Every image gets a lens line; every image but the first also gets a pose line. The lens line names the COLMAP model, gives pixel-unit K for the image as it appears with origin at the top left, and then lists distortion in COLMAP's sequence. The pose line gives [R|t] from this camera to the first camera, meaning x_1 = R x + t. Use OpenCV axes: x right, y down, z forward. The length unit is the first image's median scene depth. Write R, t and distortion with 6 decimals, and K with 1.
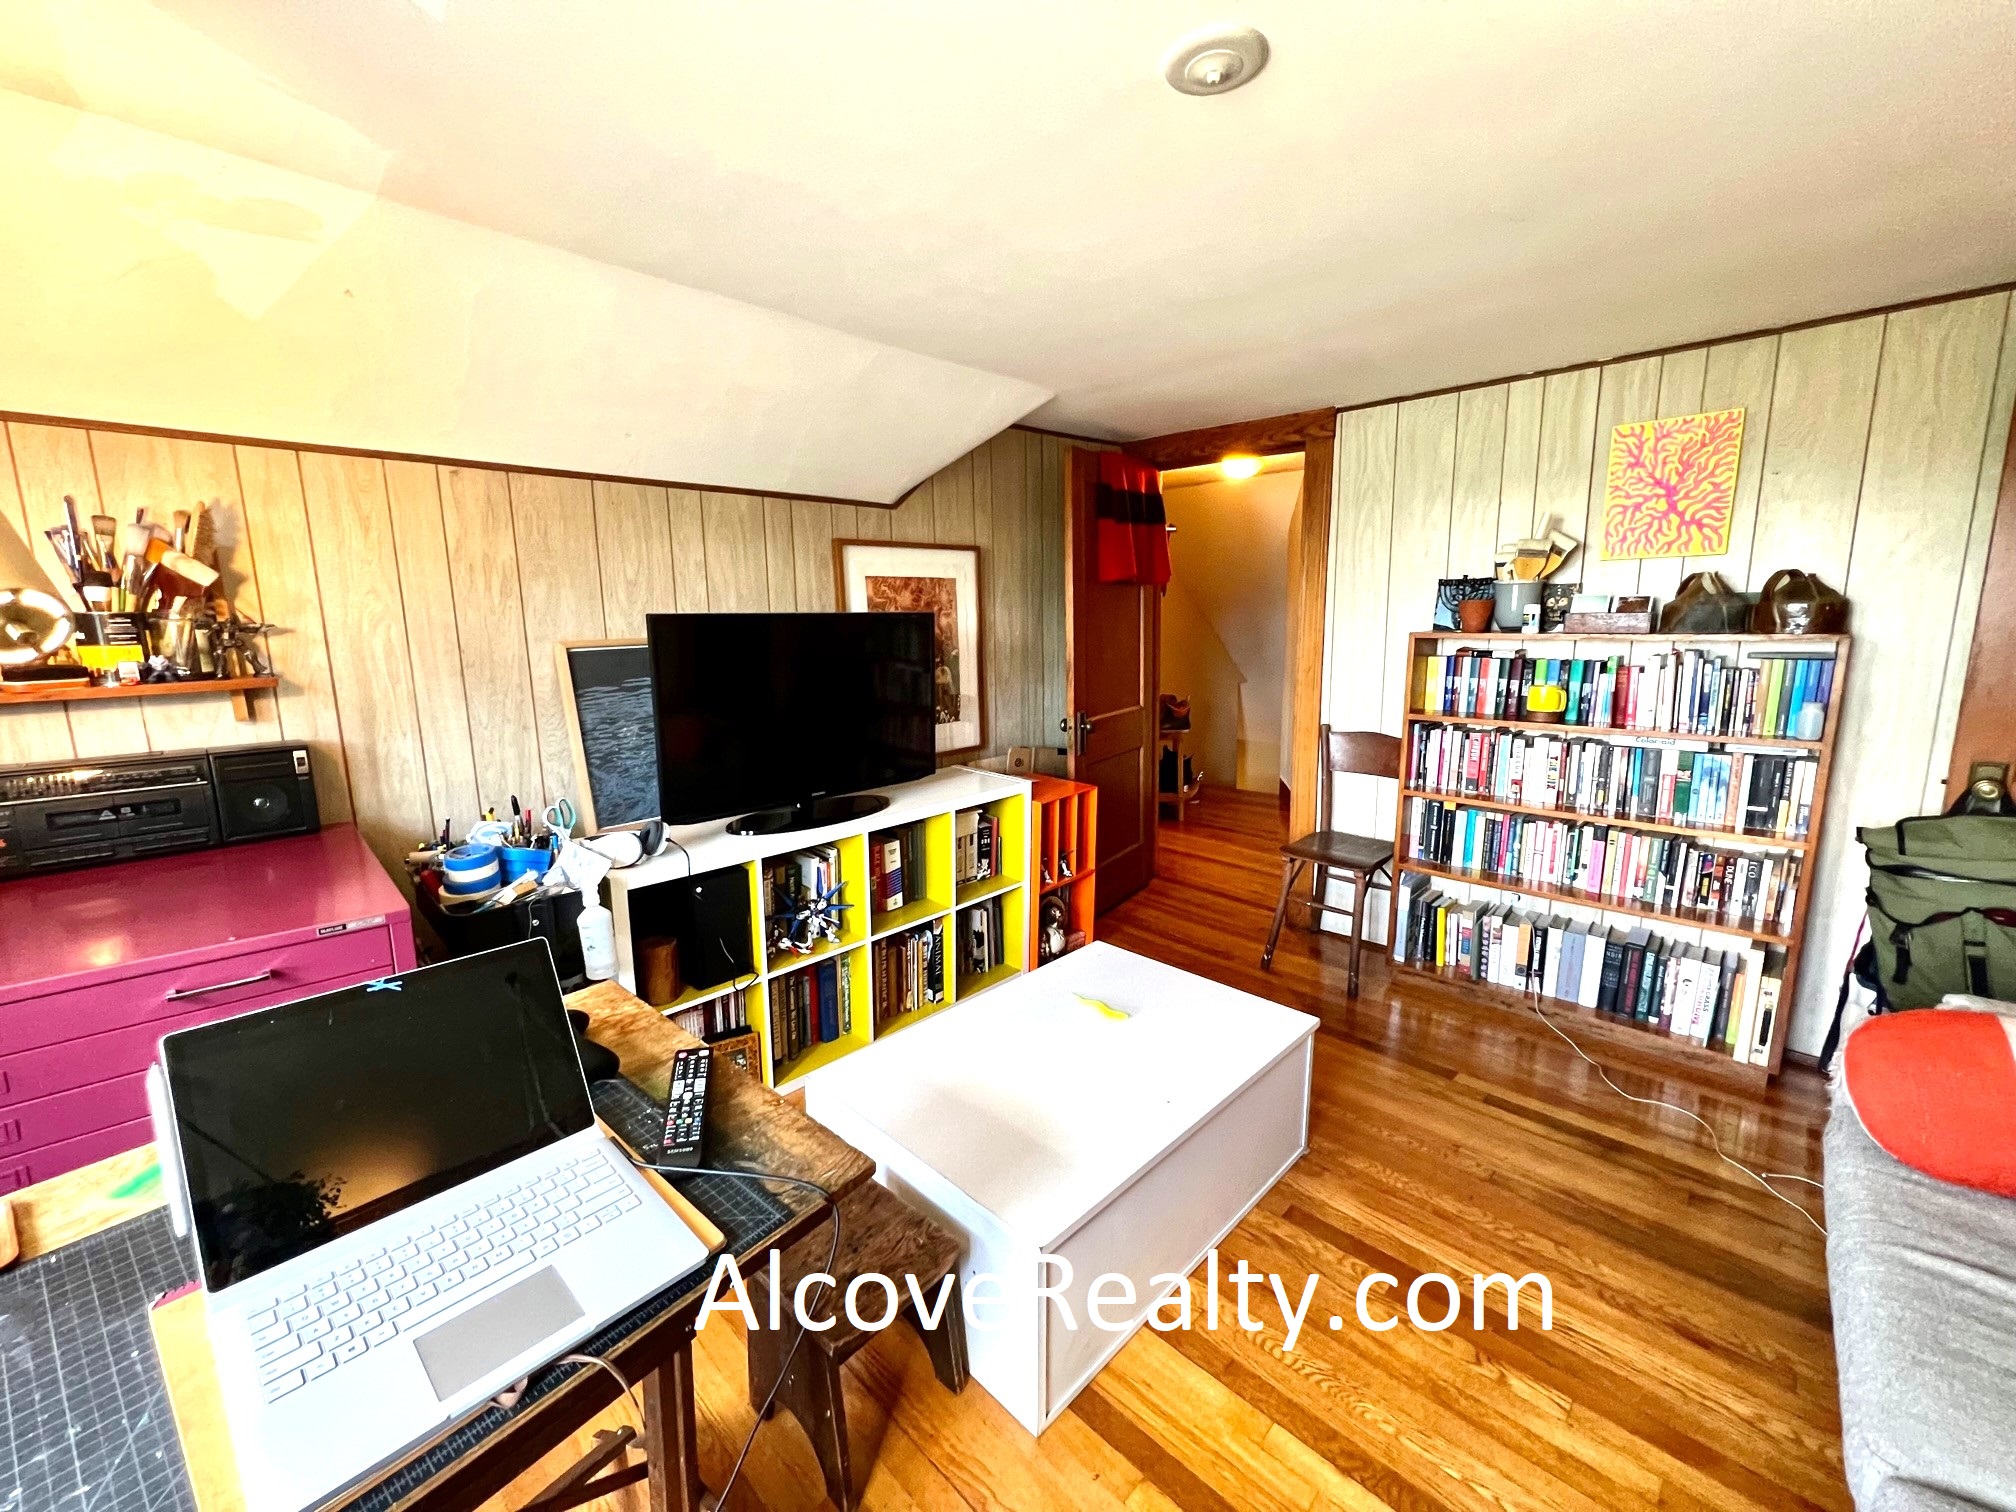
lens RADIAL K [[812.3, 0, 995.5], [0, 812.3, 749.7], [0, 0, 1]] dist [-0.000401, 0.000070]
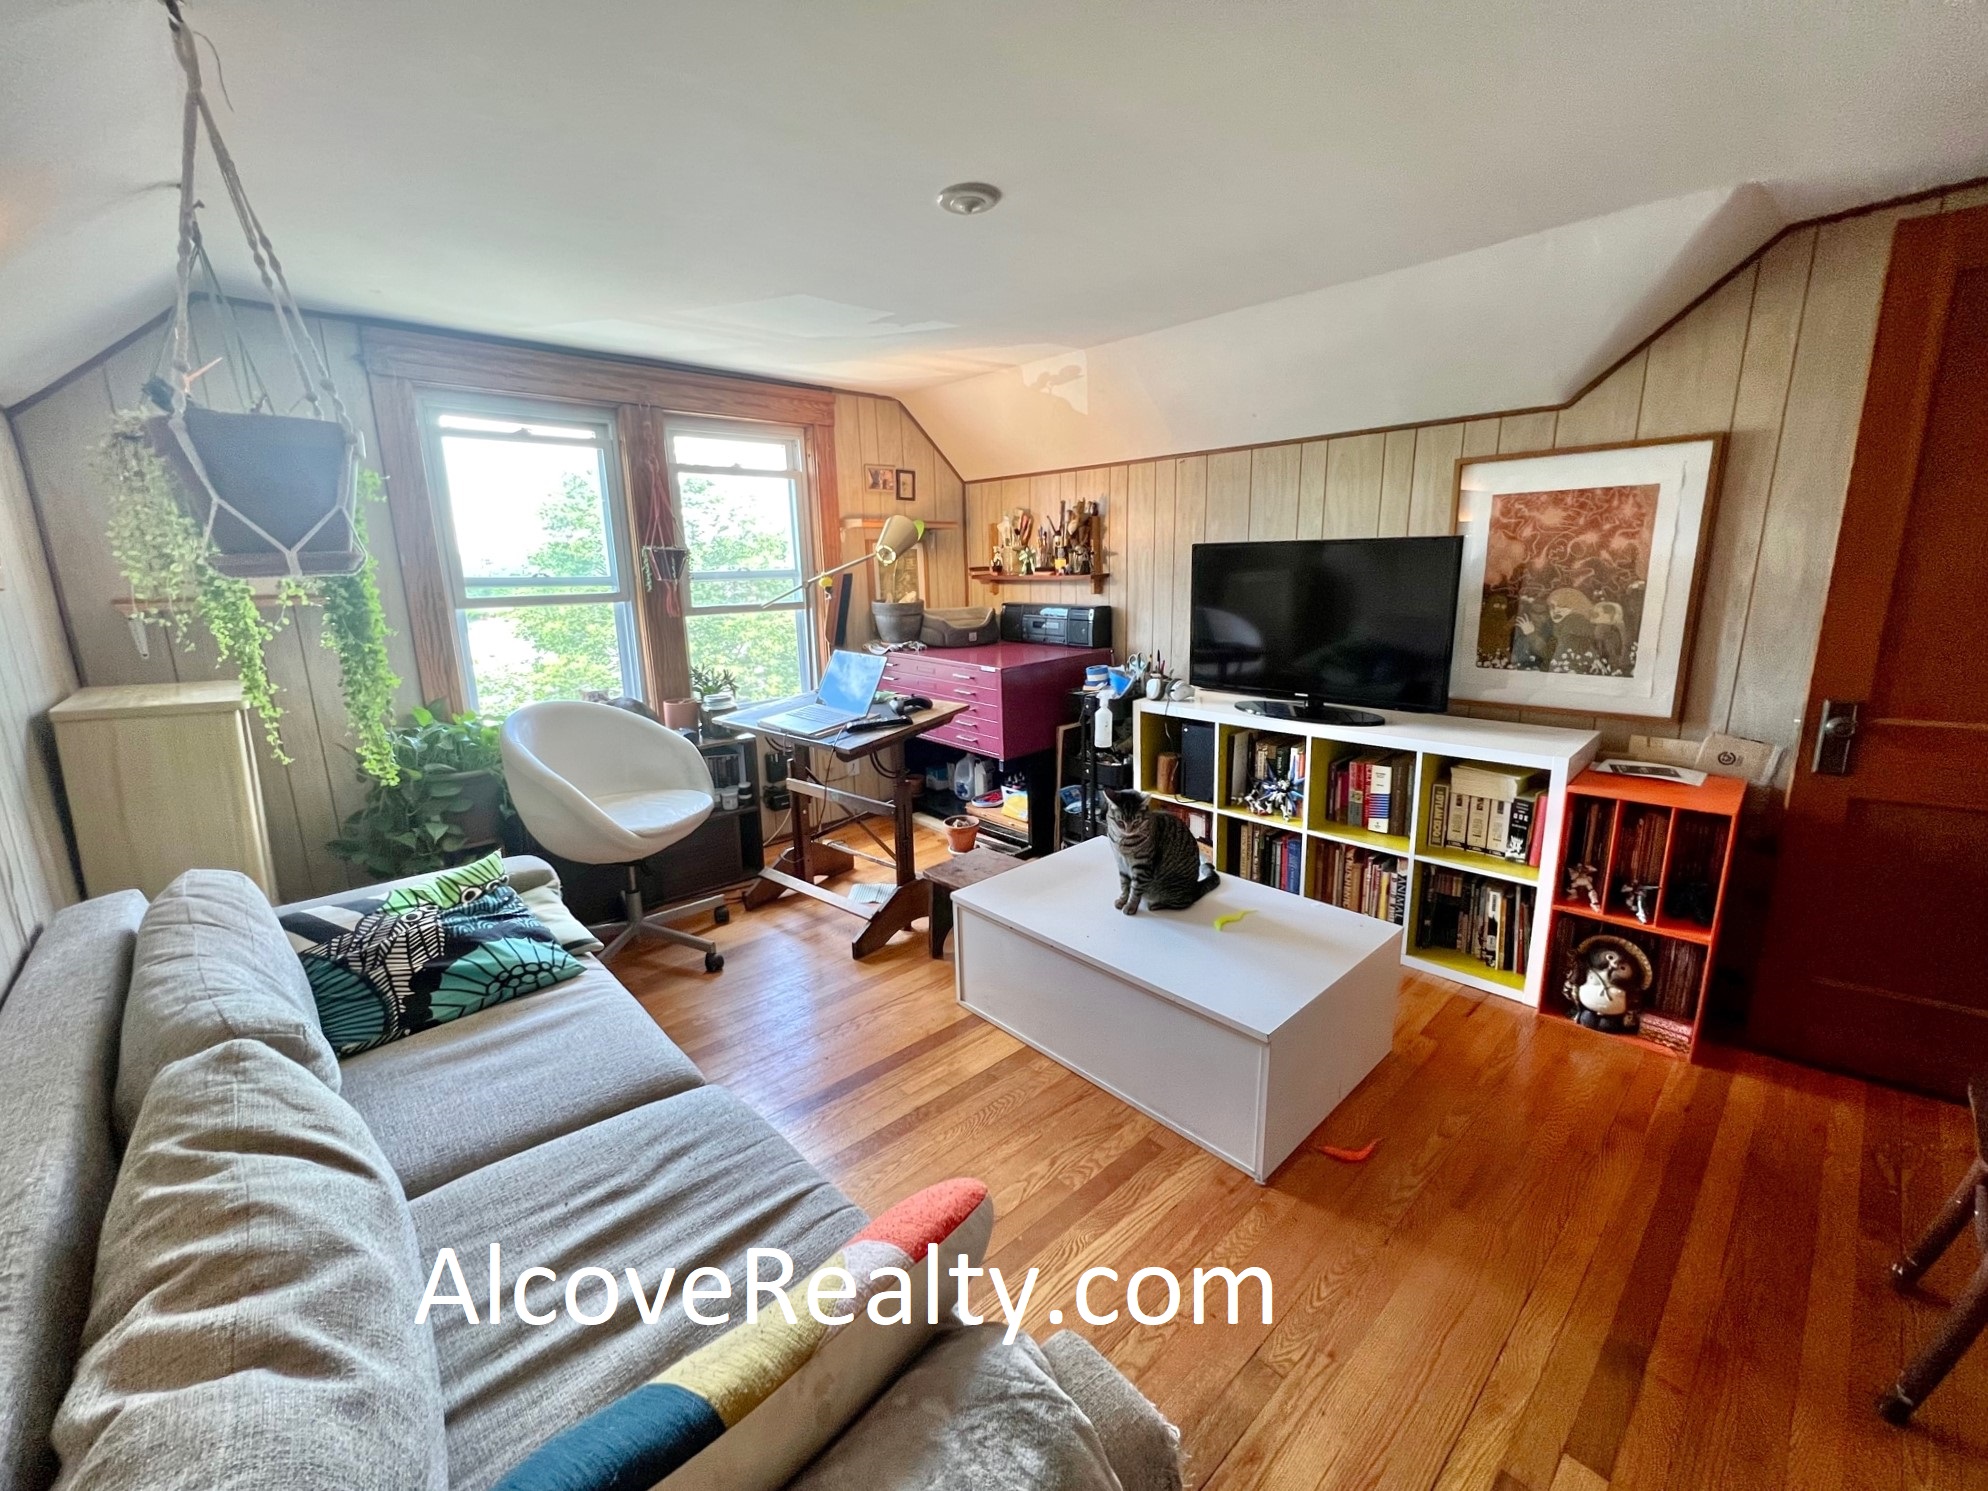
lens RADIAL K [[801.0, 0, 992.2], [0, 801.0, 740.4], [0, 0, 1]] dist [-0.000401, 0.000070]
pose [[-0.038472, 0.234474, -0.971361, 0.856015], [-0.143168, 0.960758, 0.237585, -0.085572], [0.988950, 0.148208, -0.003393, 0.509356]]
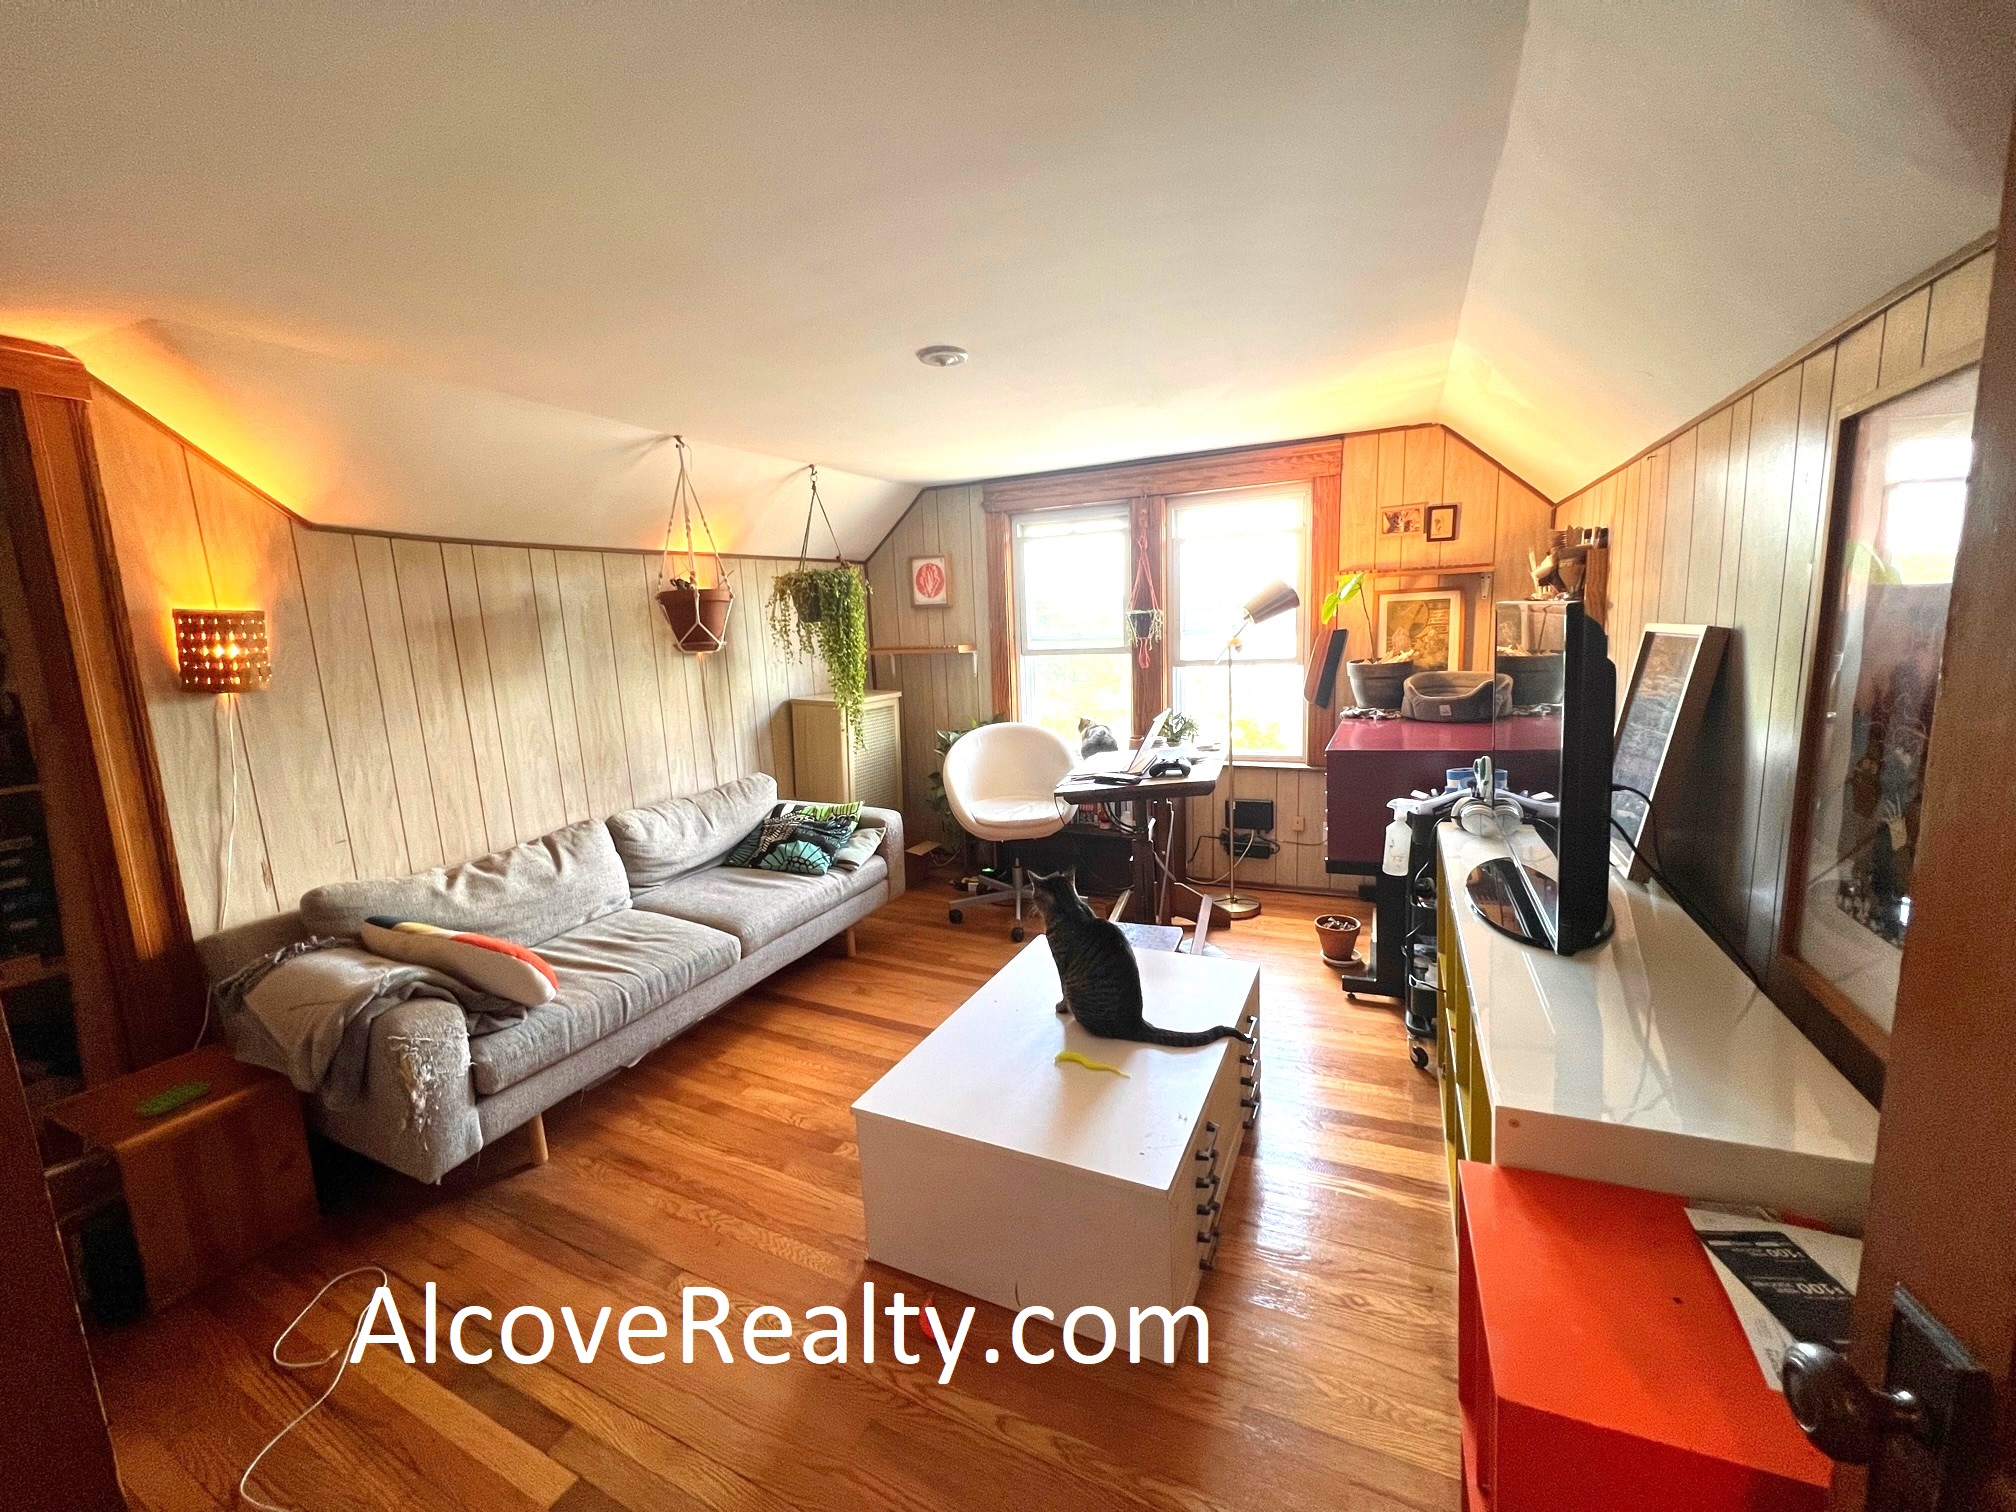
lens RADIAL K [[812.3, 0, 1009.8], [0, 812.3, 751.9], [0, 0, 1]] dist [-0.000401, 0.000070]
pose [[-0.941375, 0.109793, -0.318995, 0.320544], [0.005041, 0.950033, 0.312109, -0.238365], [0.337323, 0.292204, -0.894891, 1.358427]]
